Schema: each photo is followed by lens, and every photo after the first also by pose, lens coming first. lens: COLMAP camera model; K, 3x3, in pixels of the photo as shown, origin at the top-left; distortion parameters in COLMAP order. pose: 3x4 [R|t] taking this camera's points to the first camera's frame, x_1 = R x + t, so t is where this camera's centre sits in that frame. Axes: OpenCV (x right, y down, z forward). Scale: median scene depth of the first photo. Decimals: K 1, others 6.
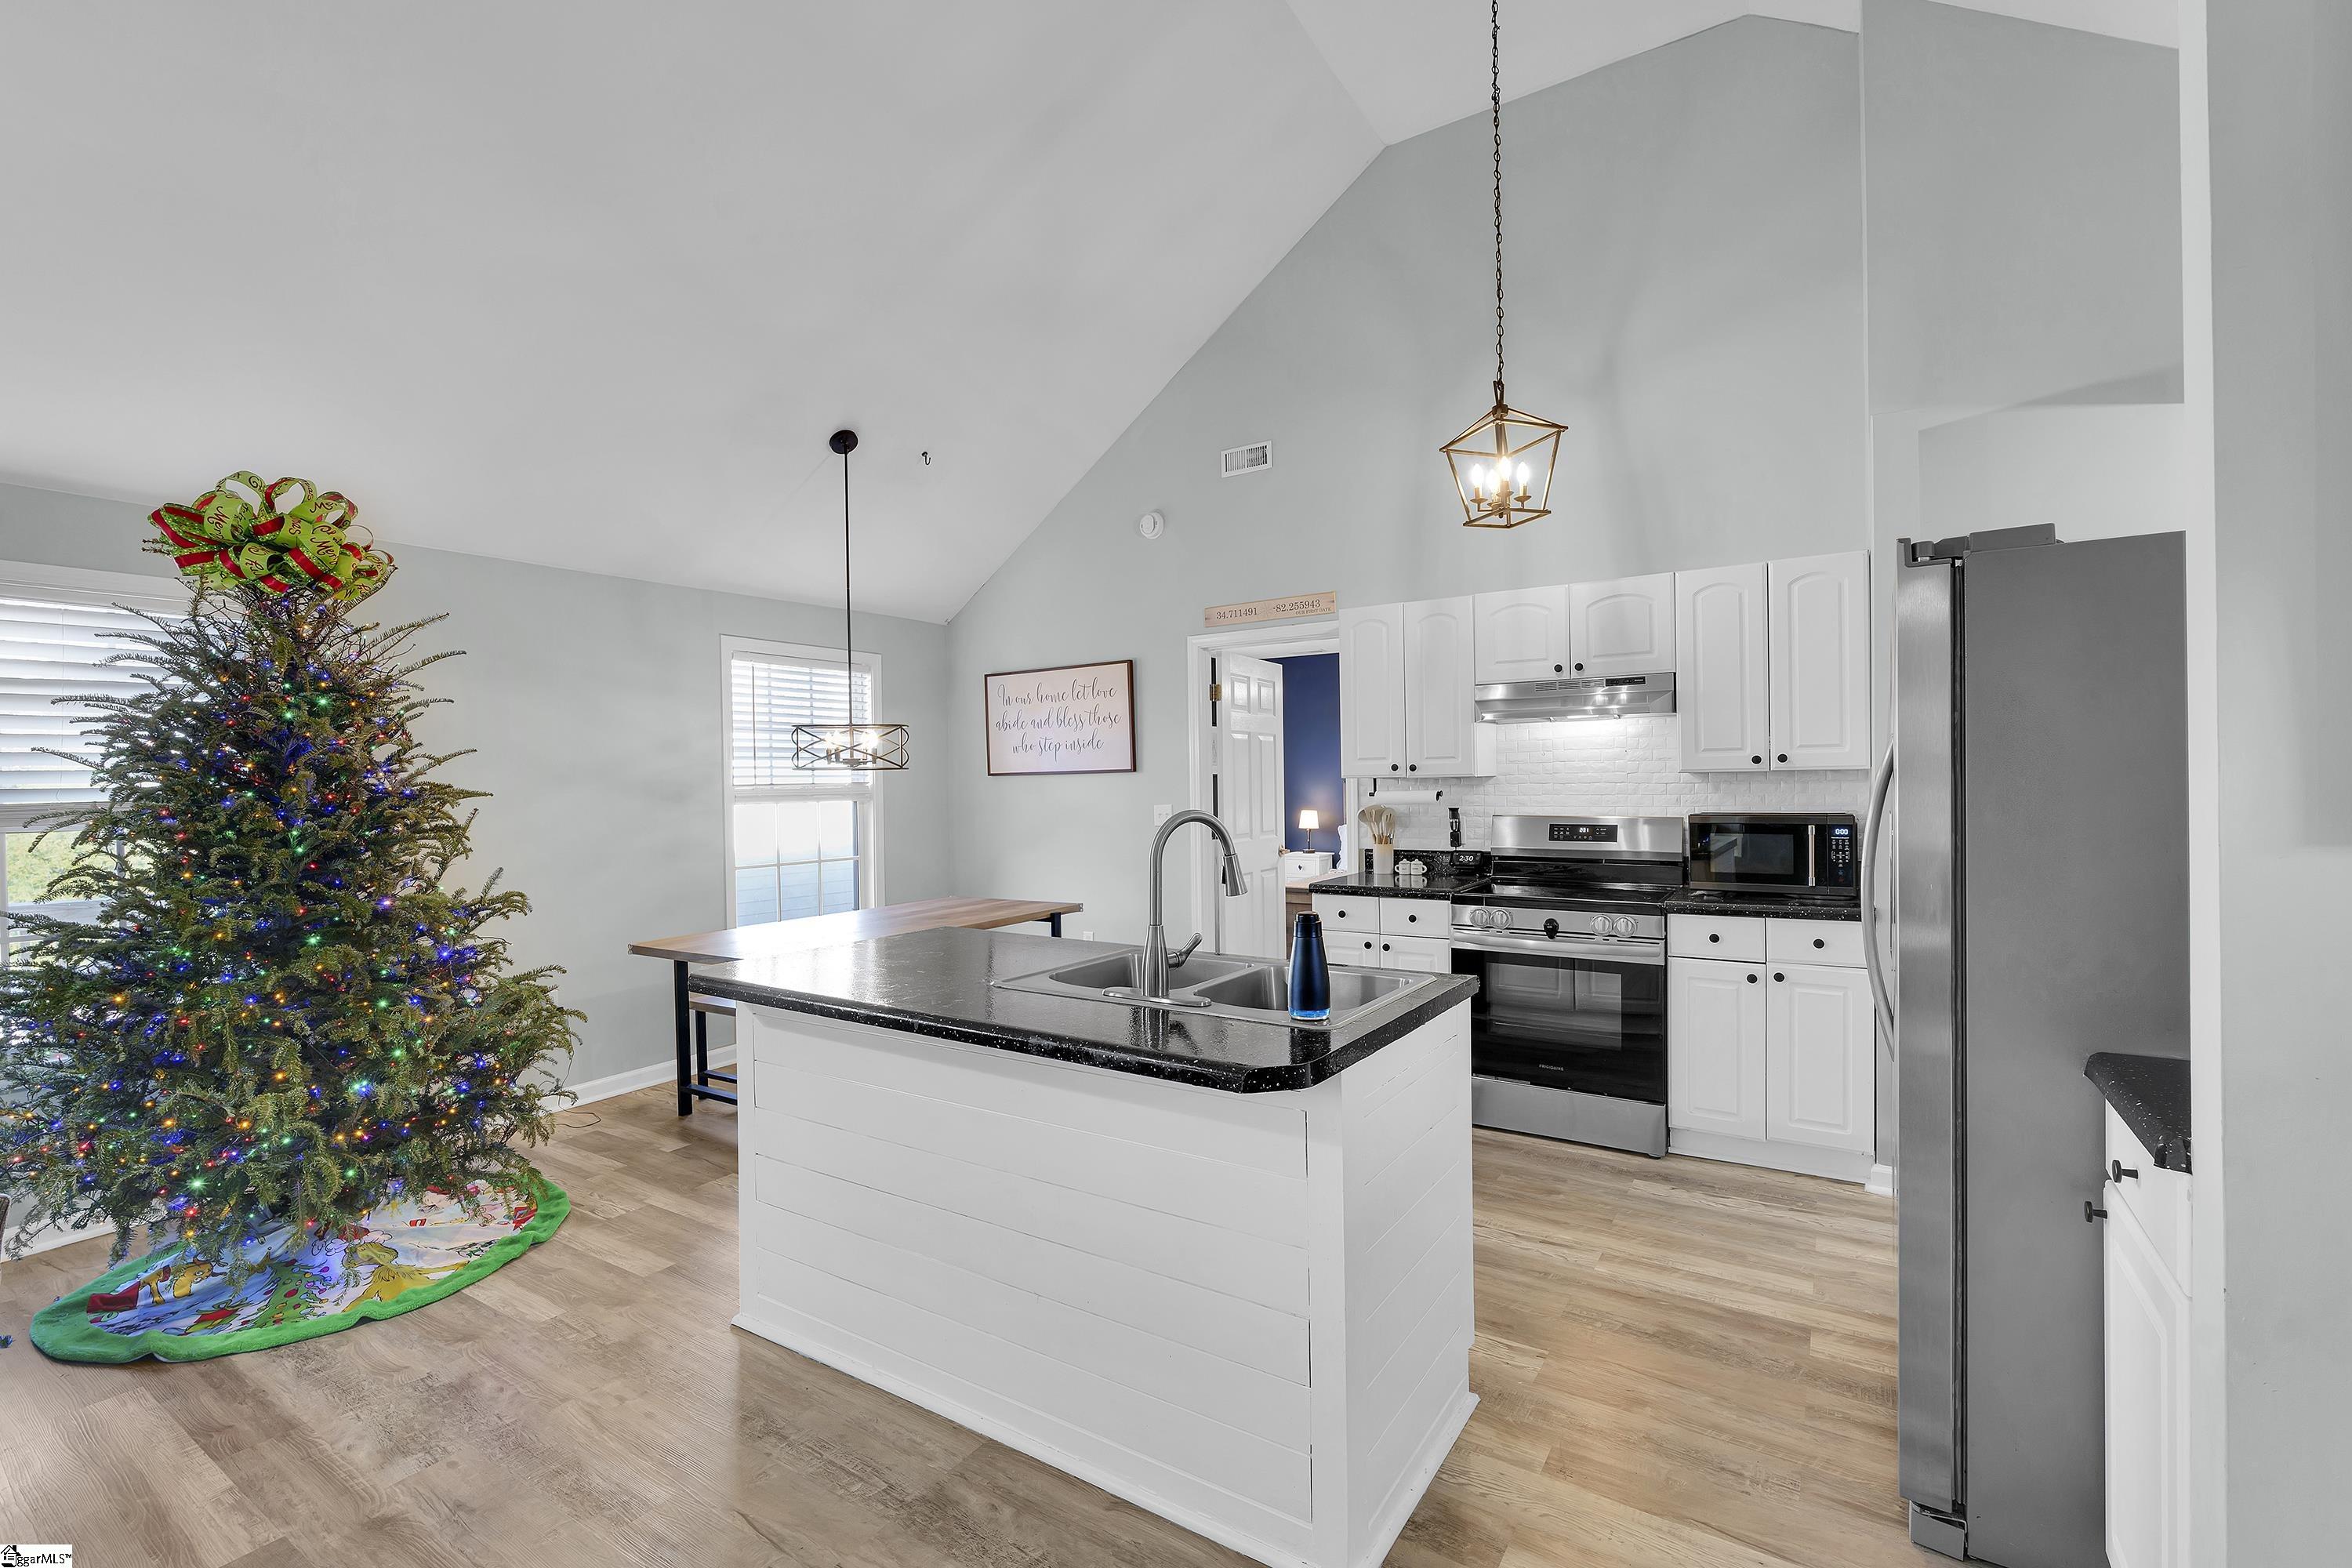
lens RADIAL K [[1035.1, 0, 1178.6], [0, 1035.1, 788.7], [0, 0, 1]] dist [0.000081, 0.000579]
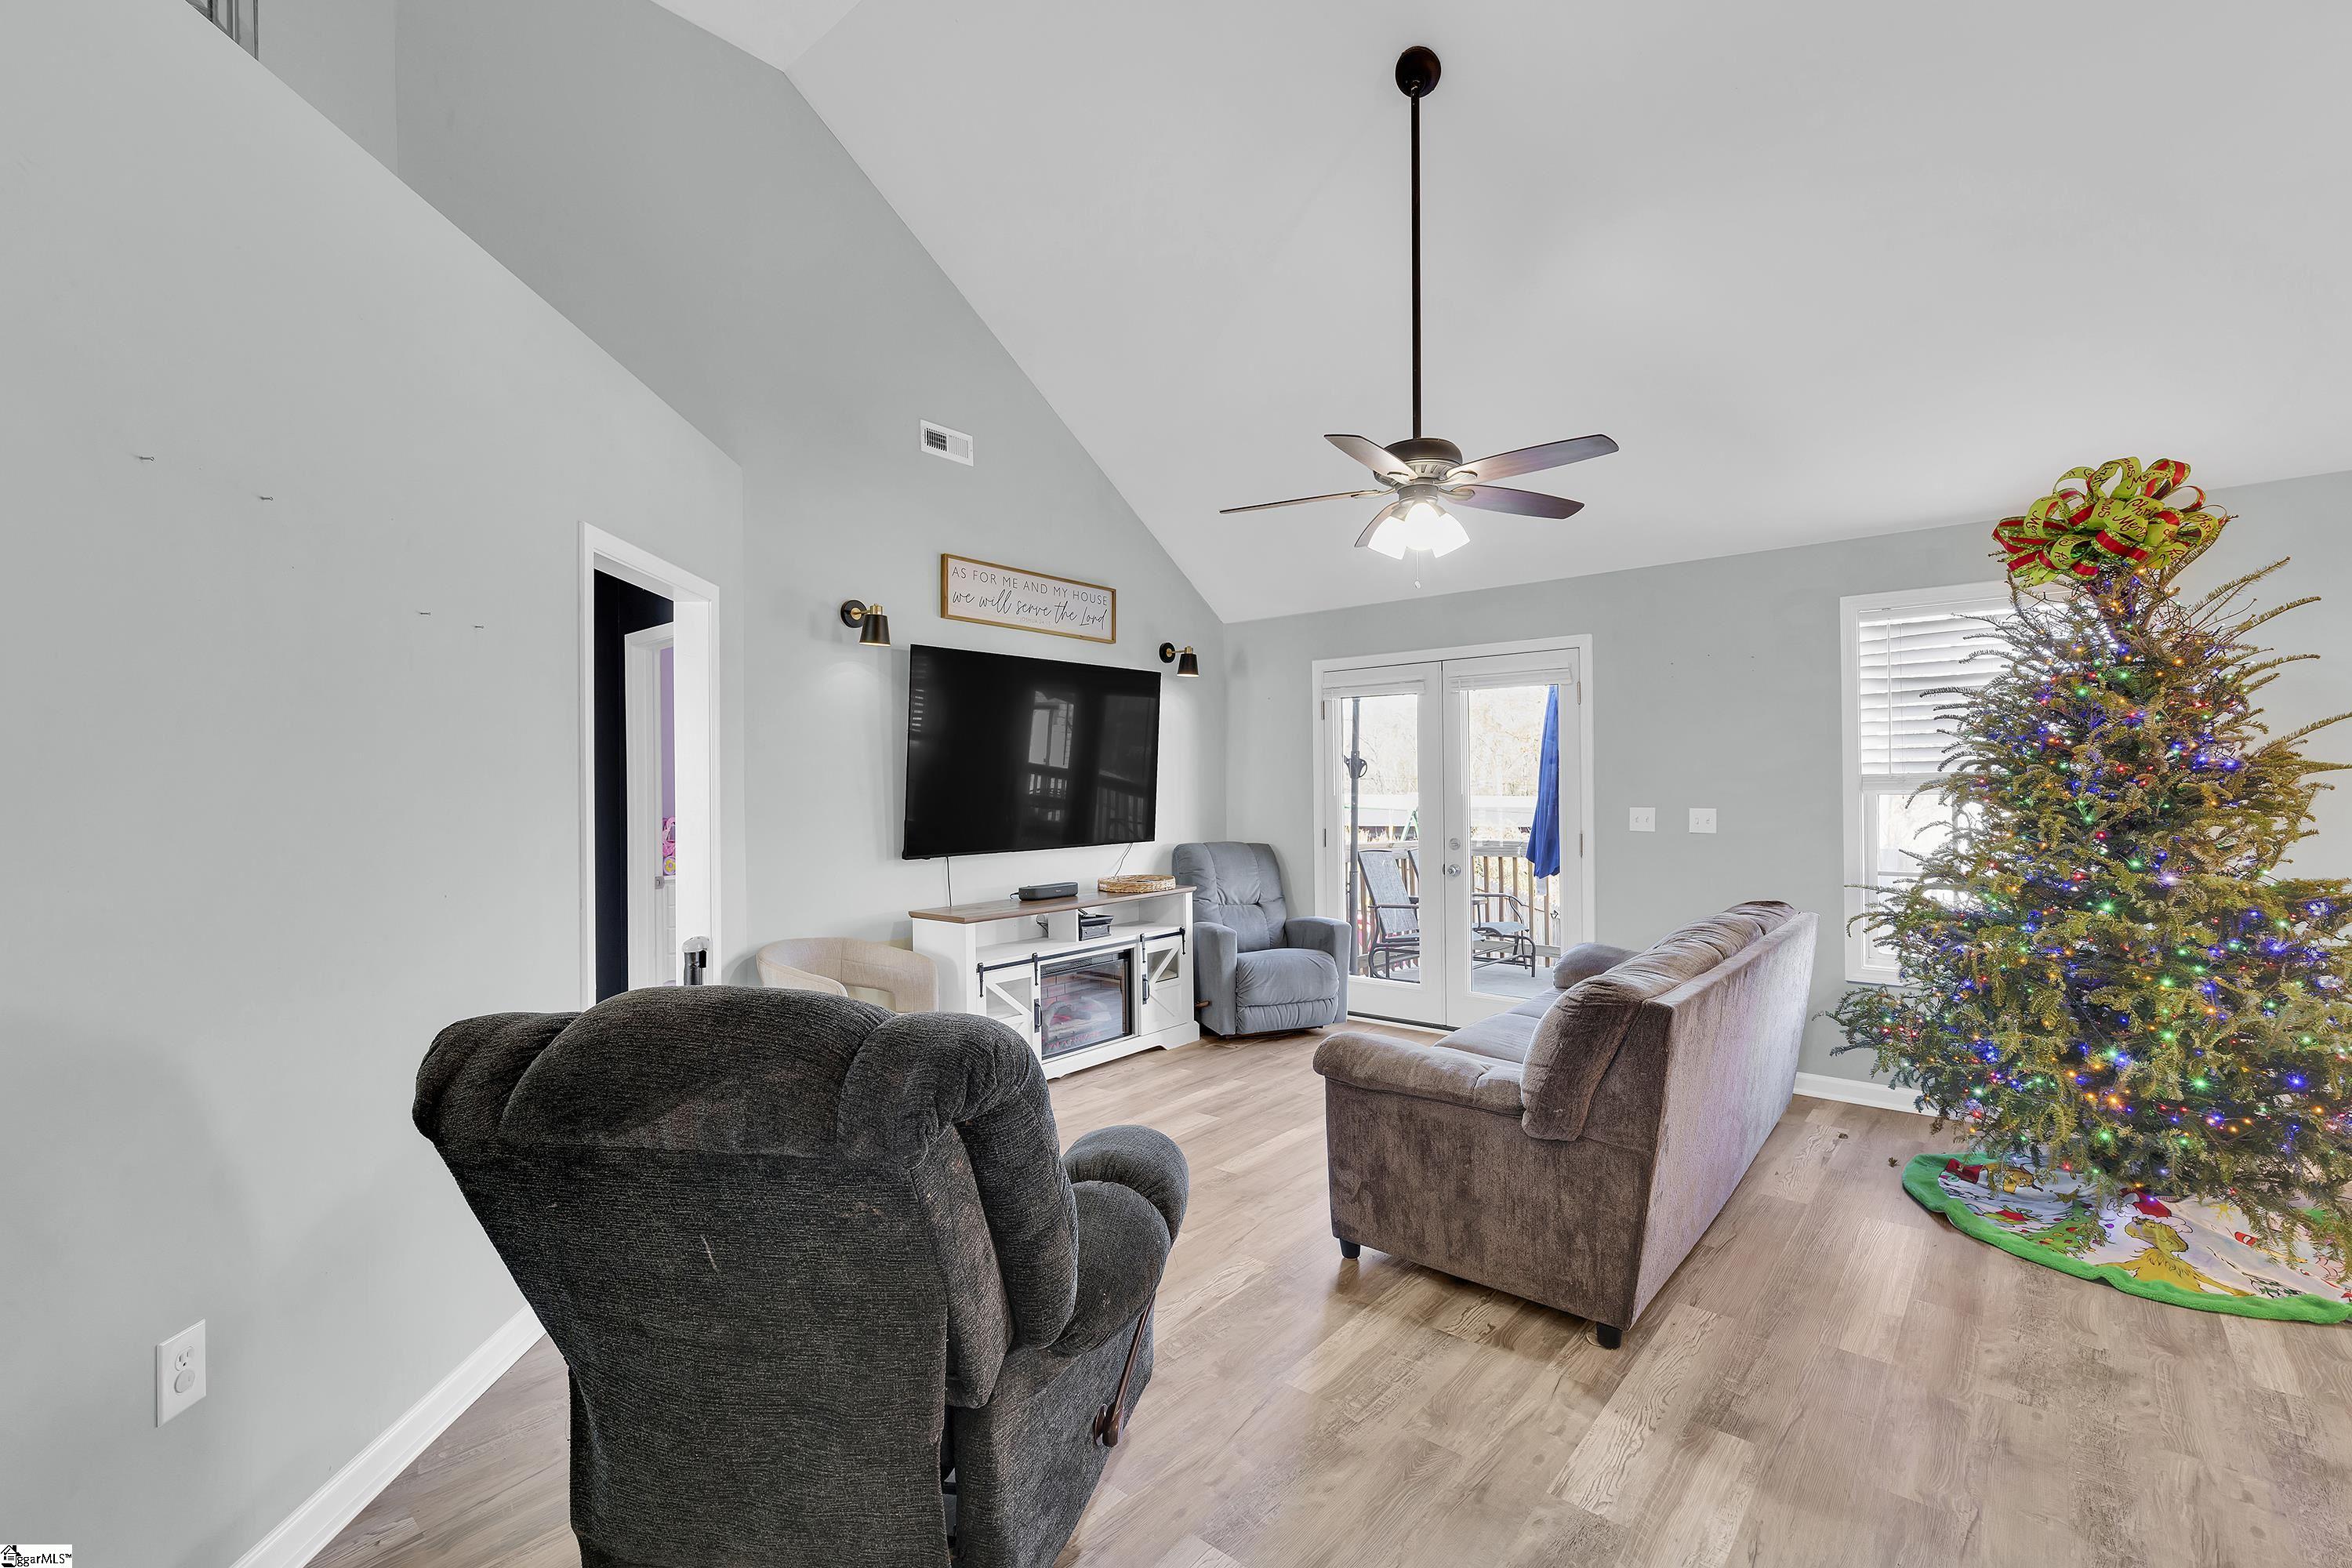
lens RADIAL K [[1035.1, 0, 1167.6], [0, 1035.1, 783.4], [0, 0, 1]] dist [0.000081, 0.000579]
pose [[-0.132715, 0.021093, -0.990930, 0.270847], [0.008680, 0.999760, 0.020119, -0.005661], [0.991116, -0.005931, -0.132867, 0.176845]]
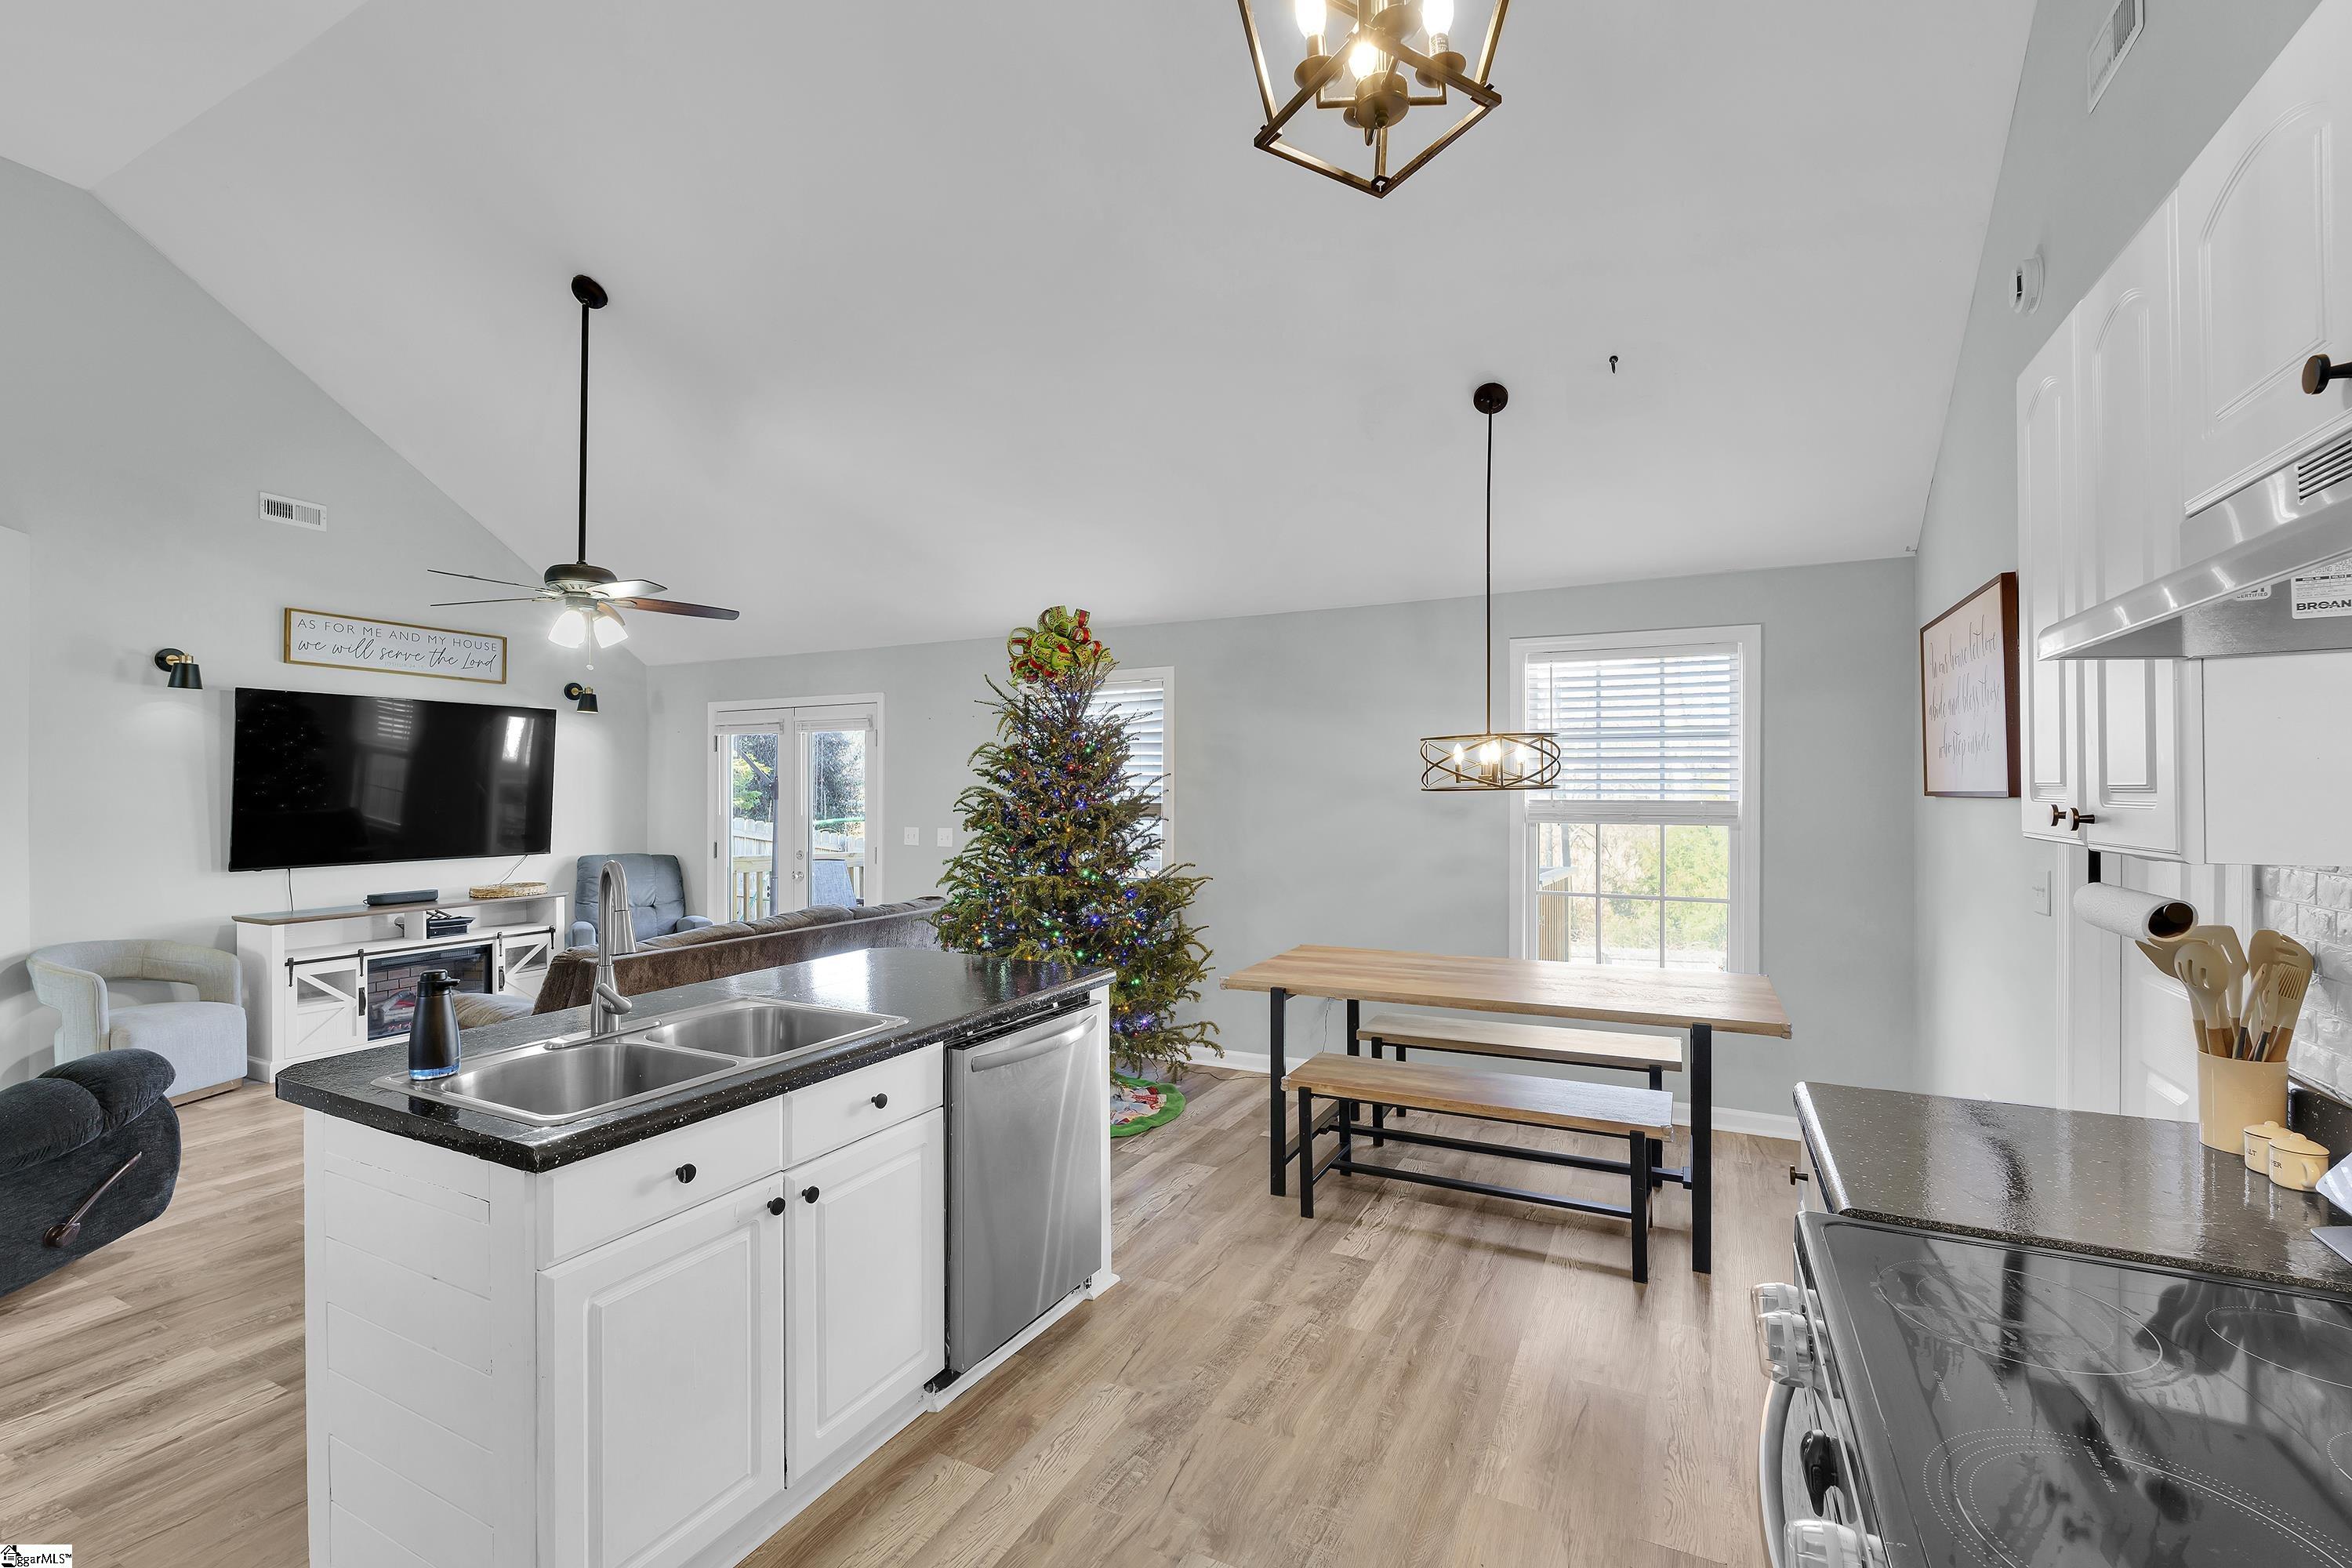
lens RADIAL K [[1035.1, 0, 1168.5], [0, 1035.1, 791.5], [0, 0, 1]] dist [0.000081, 0.000579]
pose [[0.101863, 0.022474, -0.994545, 0.687524], [-0.006090, 0.999740, 0.021968, -0.047090], [0.994780, 0.003819, 0.101973, 0.915105]]
